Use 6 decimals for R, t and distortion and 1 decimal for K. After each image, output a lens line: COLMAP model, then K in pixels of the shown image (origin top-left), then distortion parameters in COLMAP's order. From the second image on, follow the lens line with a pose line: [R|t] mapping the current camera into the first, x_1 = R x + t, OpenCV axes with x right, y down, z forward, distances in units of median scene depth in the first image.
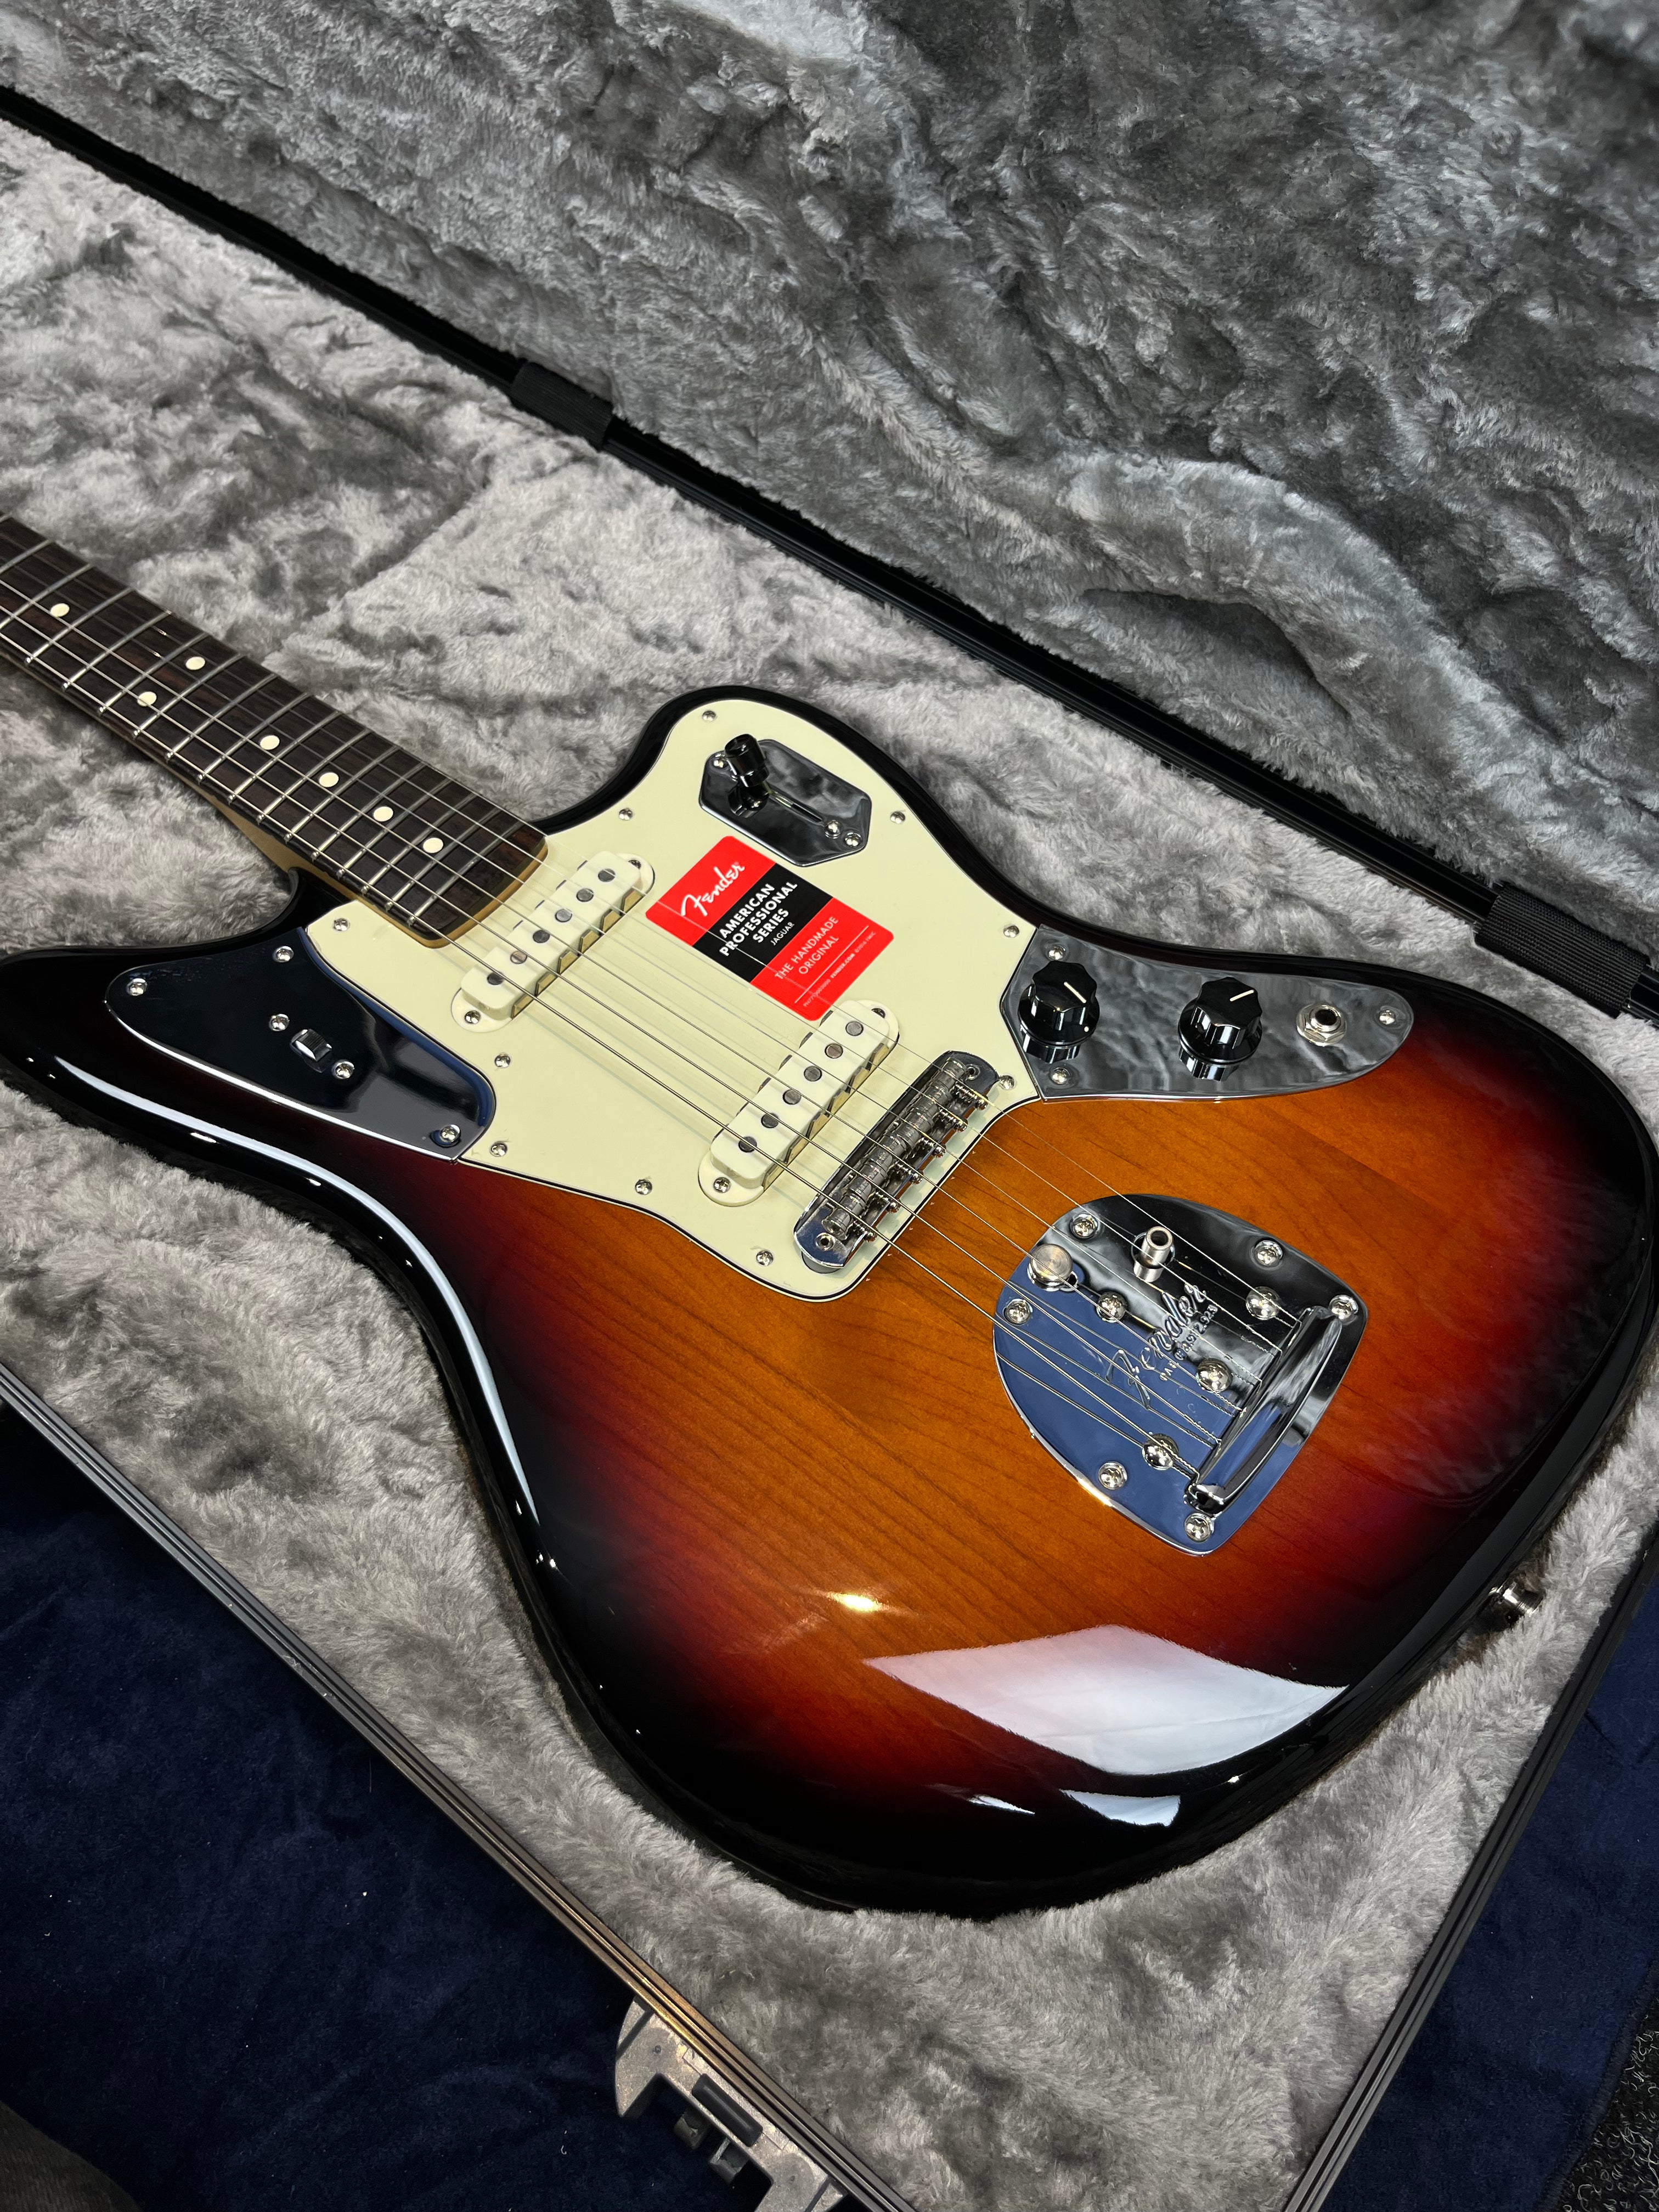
lens RADIAL K [[1697.3, 0, 823.5], [0, 1697.3, 1097.8], [0, 0, 1]] dist [0.037366, -0.063373]
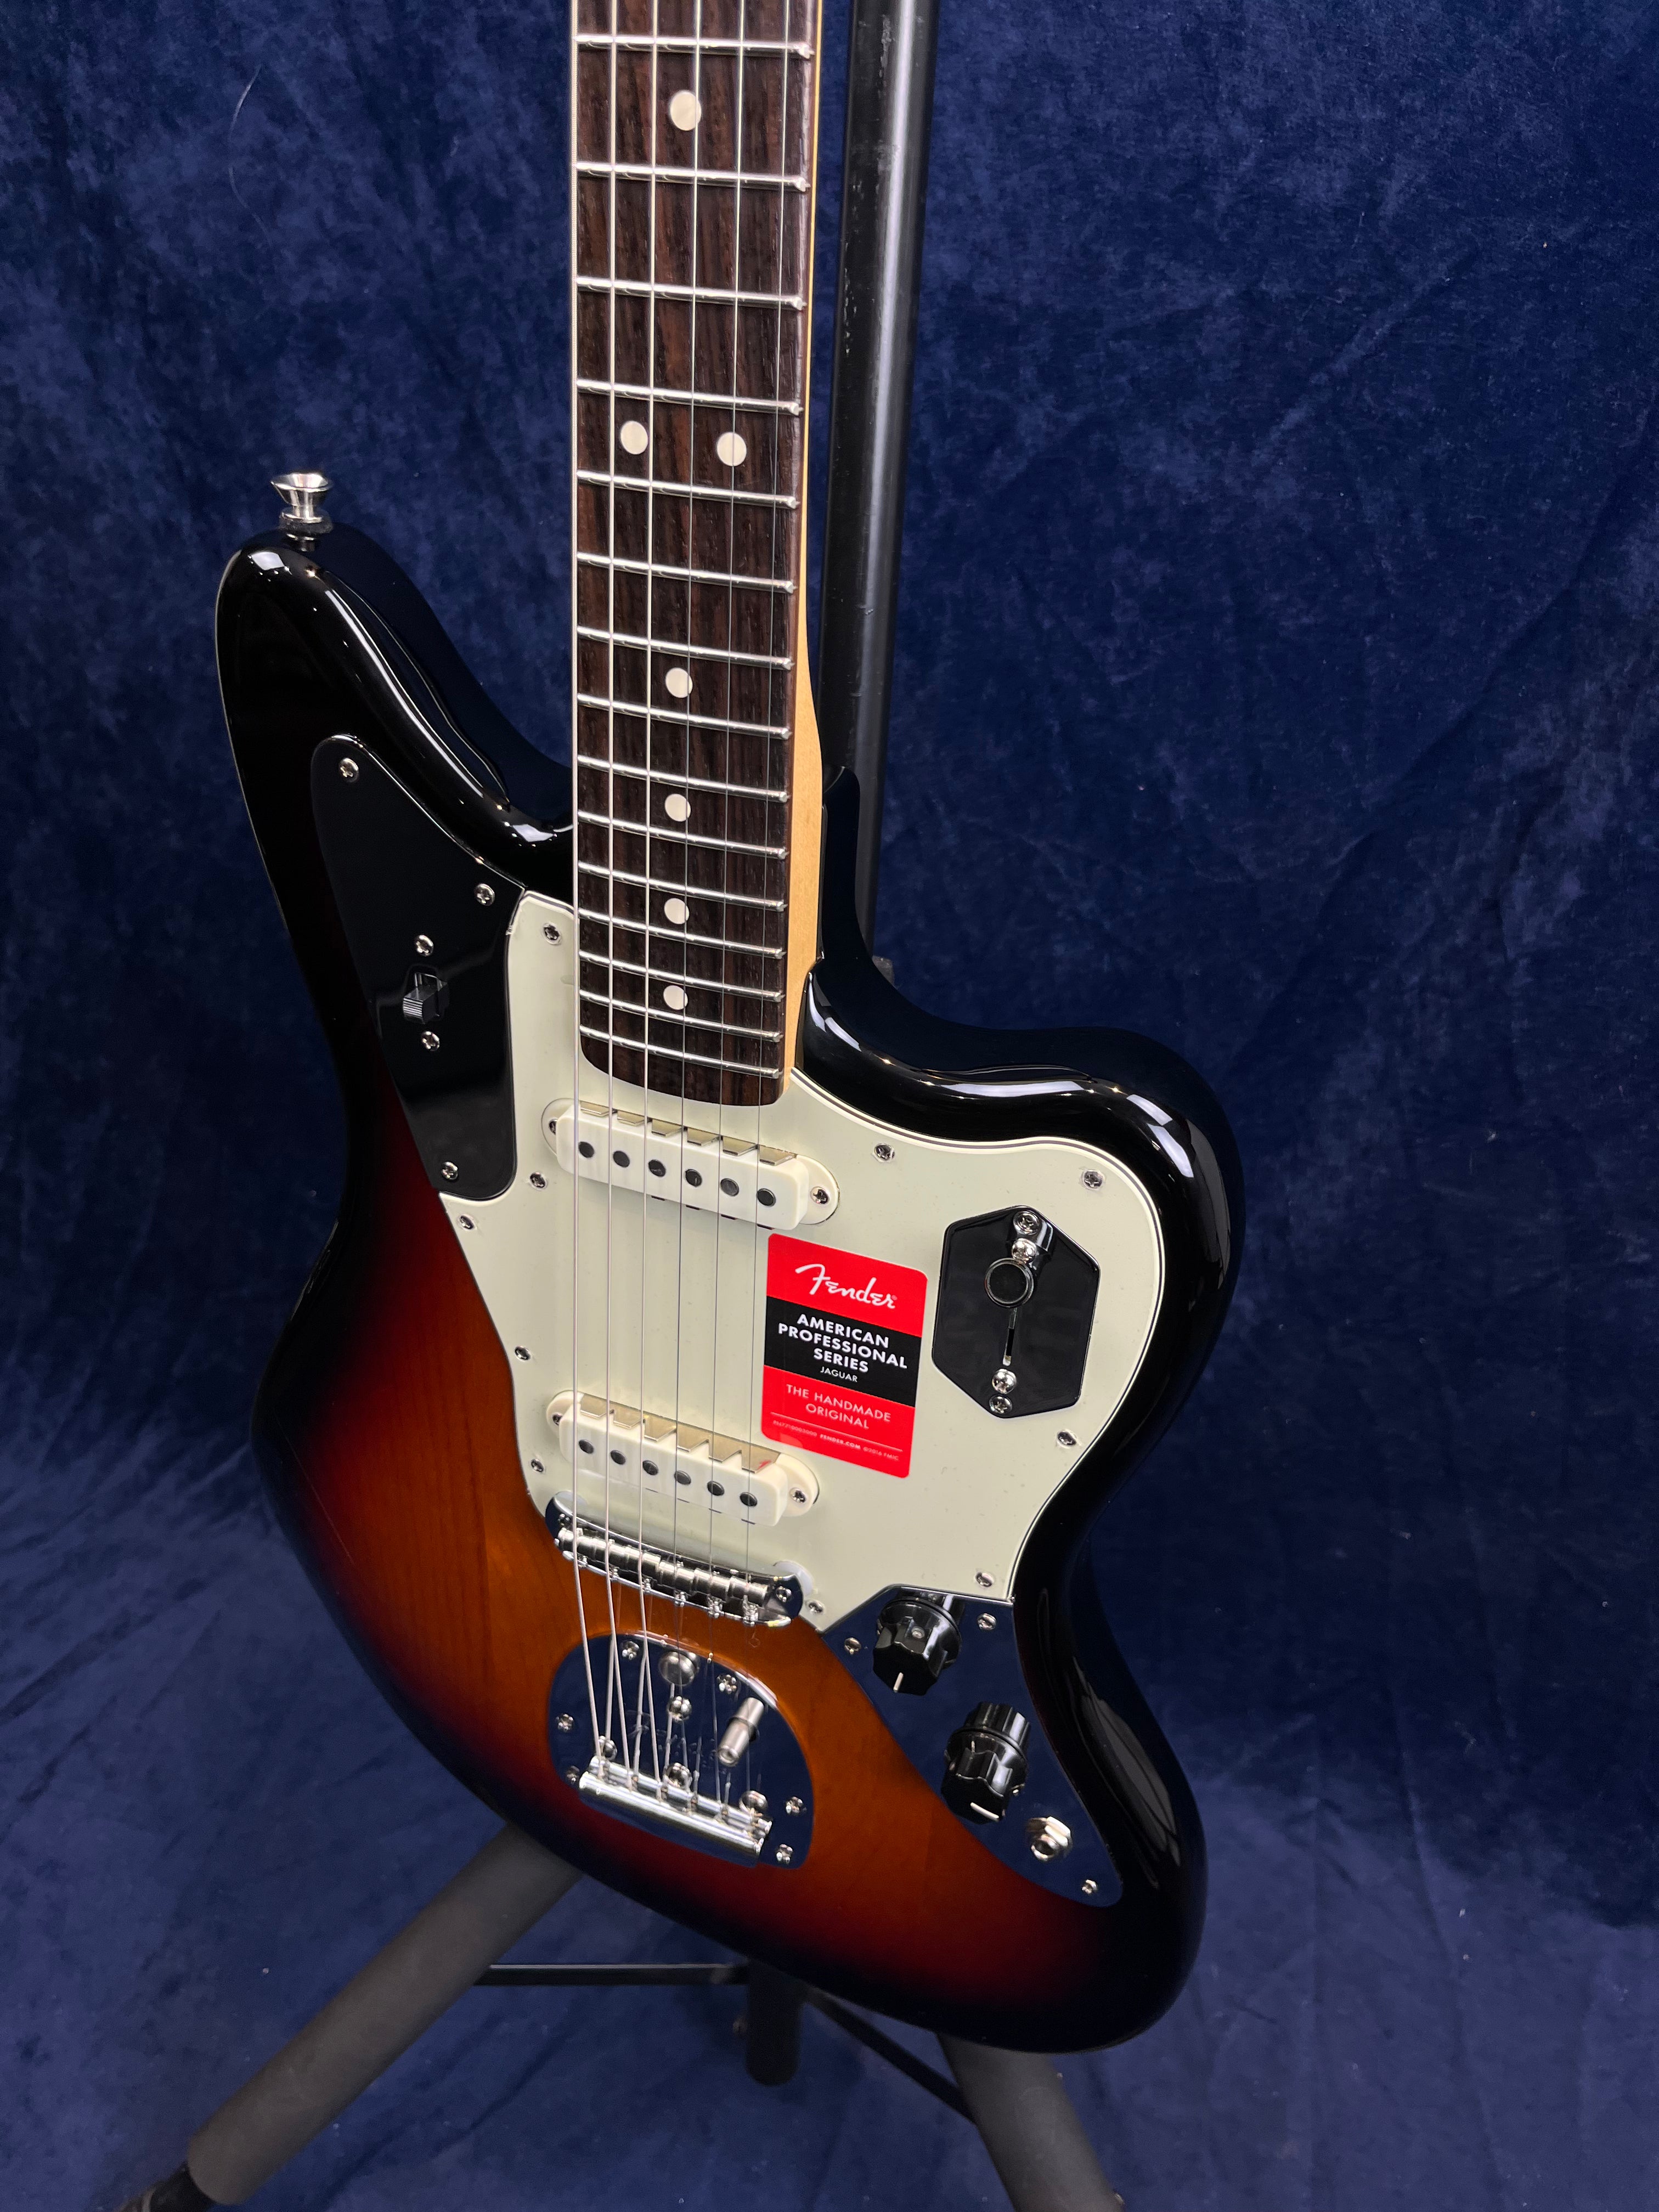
lens RADIAL K [[1697.3, 0, 829.9], [0, 1697.3, 1095.5], [0, 0, 1]] dist [0.037366, -0.063373]
pose [[0.526198, 0.820173, 0.224571, -0.327054], [-0.454071, 0.047714, 0.889687, -0.845145], [0.718982, -0.570122, 0.397524, 0.738735]]
